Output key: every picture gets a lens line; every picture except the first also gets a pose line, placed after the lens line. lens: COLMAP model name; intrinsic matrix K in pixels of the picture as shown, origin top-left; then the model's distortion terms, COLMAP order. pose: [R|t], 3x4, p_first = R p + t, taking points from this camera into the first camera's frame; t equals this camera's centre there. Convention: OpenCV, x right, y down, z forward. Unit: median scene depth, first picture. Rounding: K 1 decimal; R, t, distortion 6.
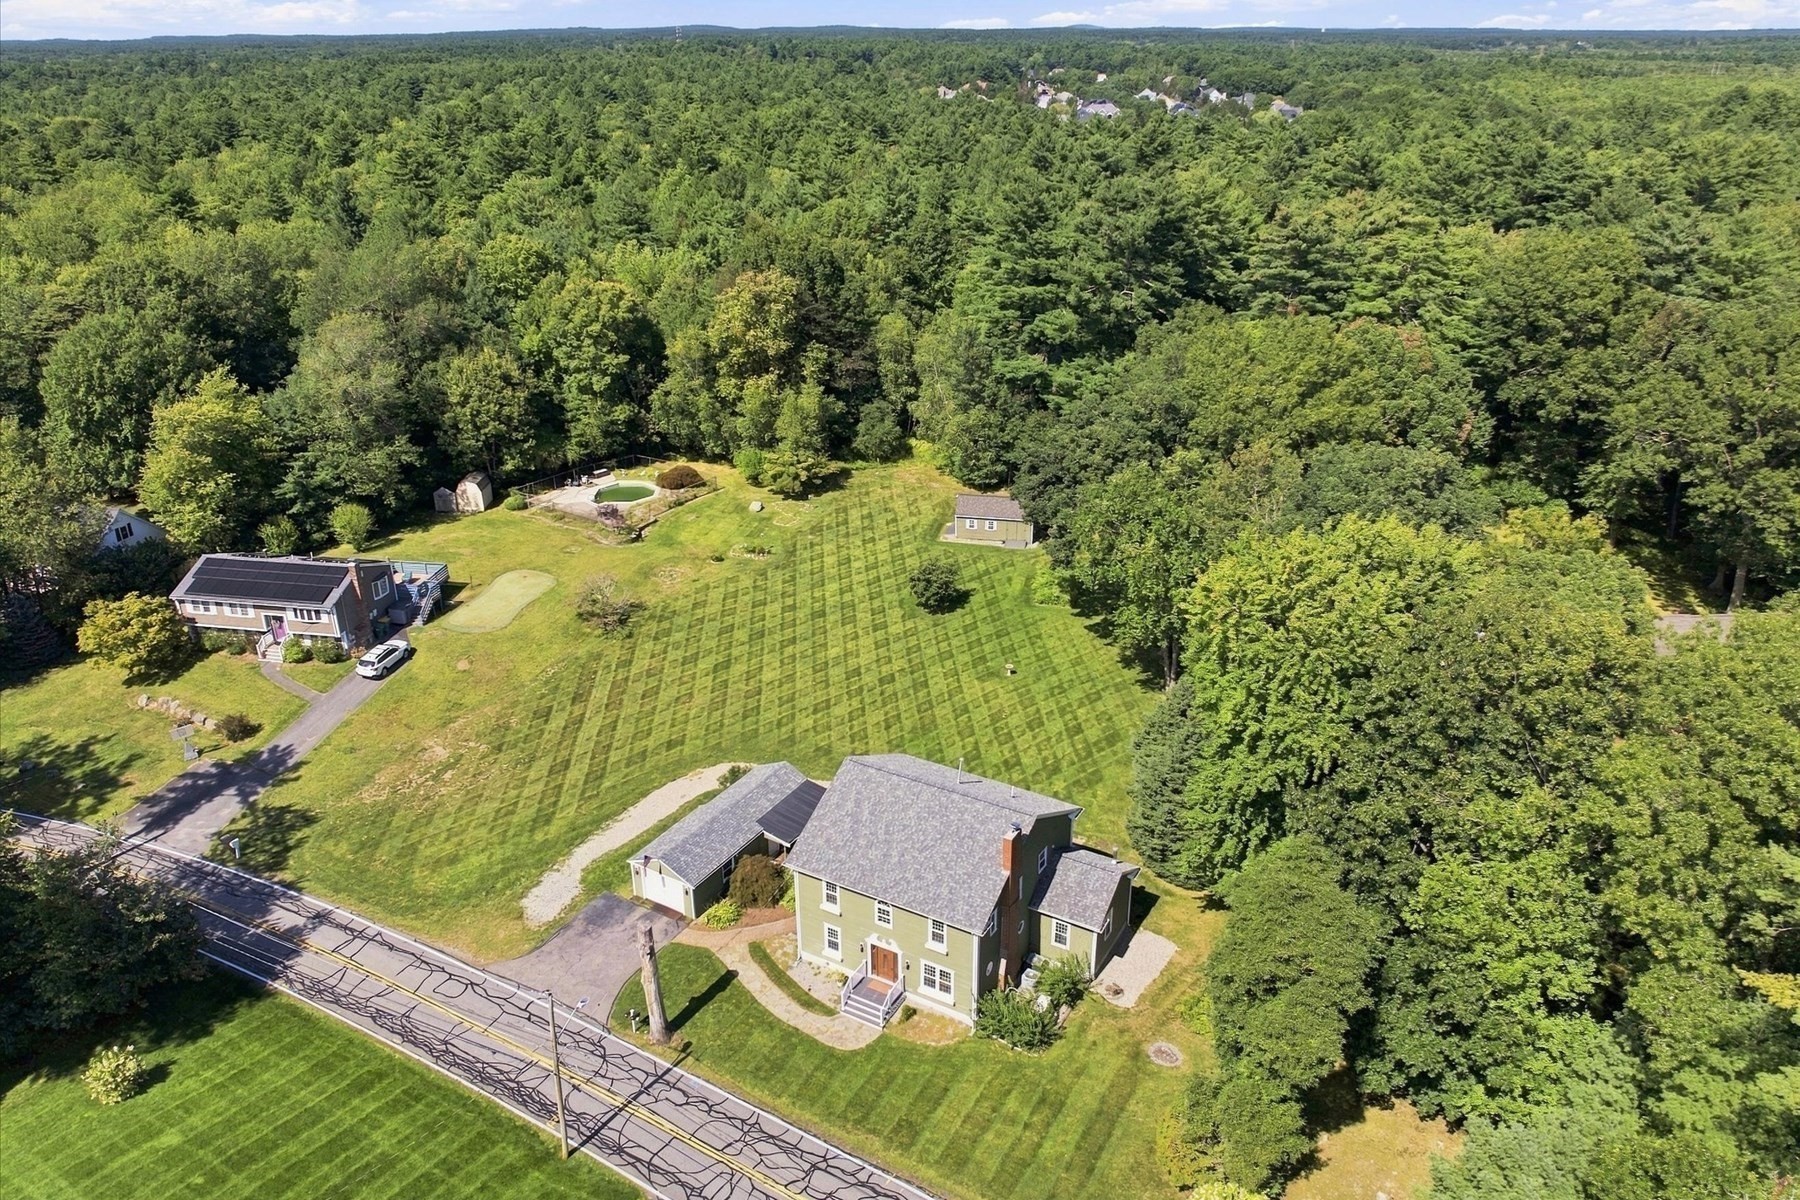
lens RADIAL K [[1266.5, 0, 900.0], [0, 1266.5, 600.0], [0, 0, 1]] dist [-0.036831, -0.002878]
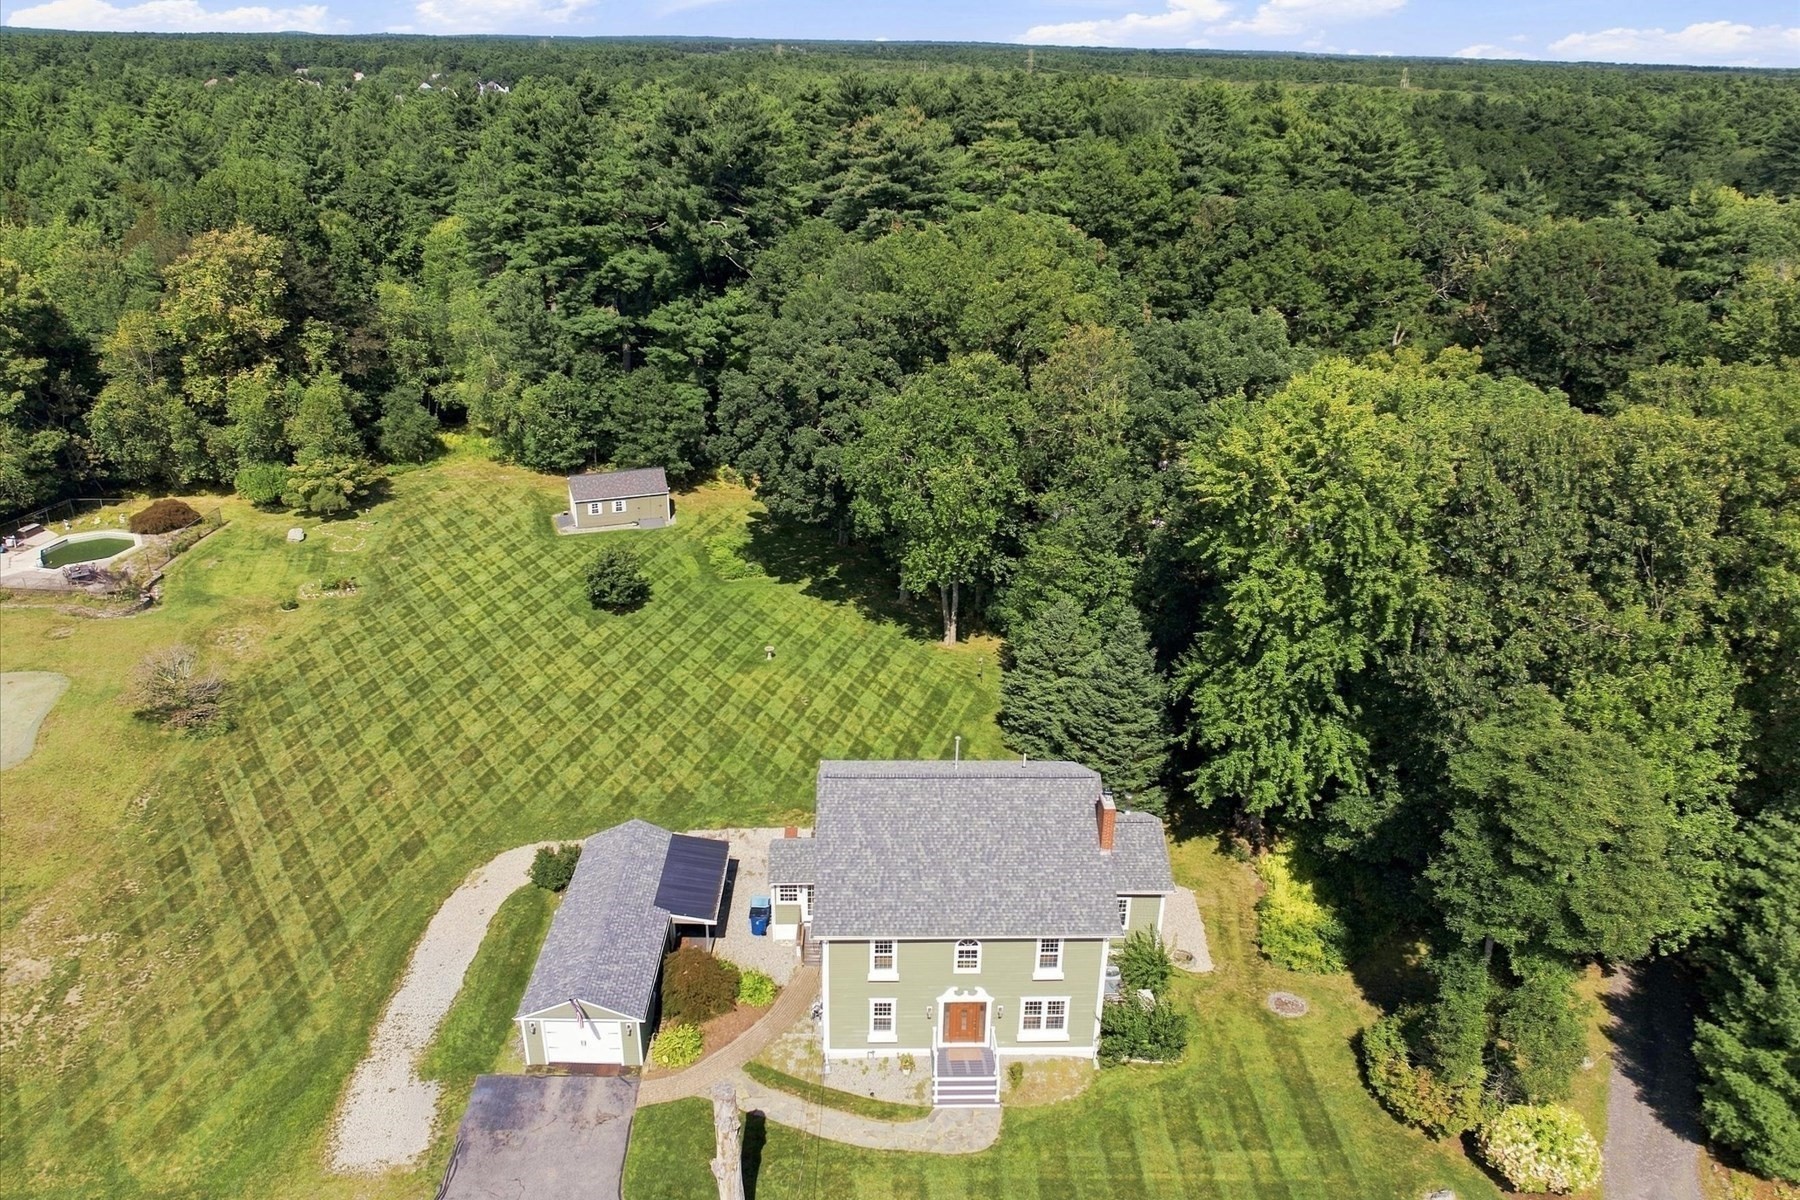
lens RADIAL K [[1266.5, 0, 900.0], [0, 1266.5, 600.0], [0, 0, 1]] dist [-0.036831, -0.002878]
pose [[0.850702, -0.190971, 0.489731, -0.177640], [0.194087, 0.979952, 0.044988, 0.000287], [-0.488504, 0.056779, 0.870712, 0.171032]]
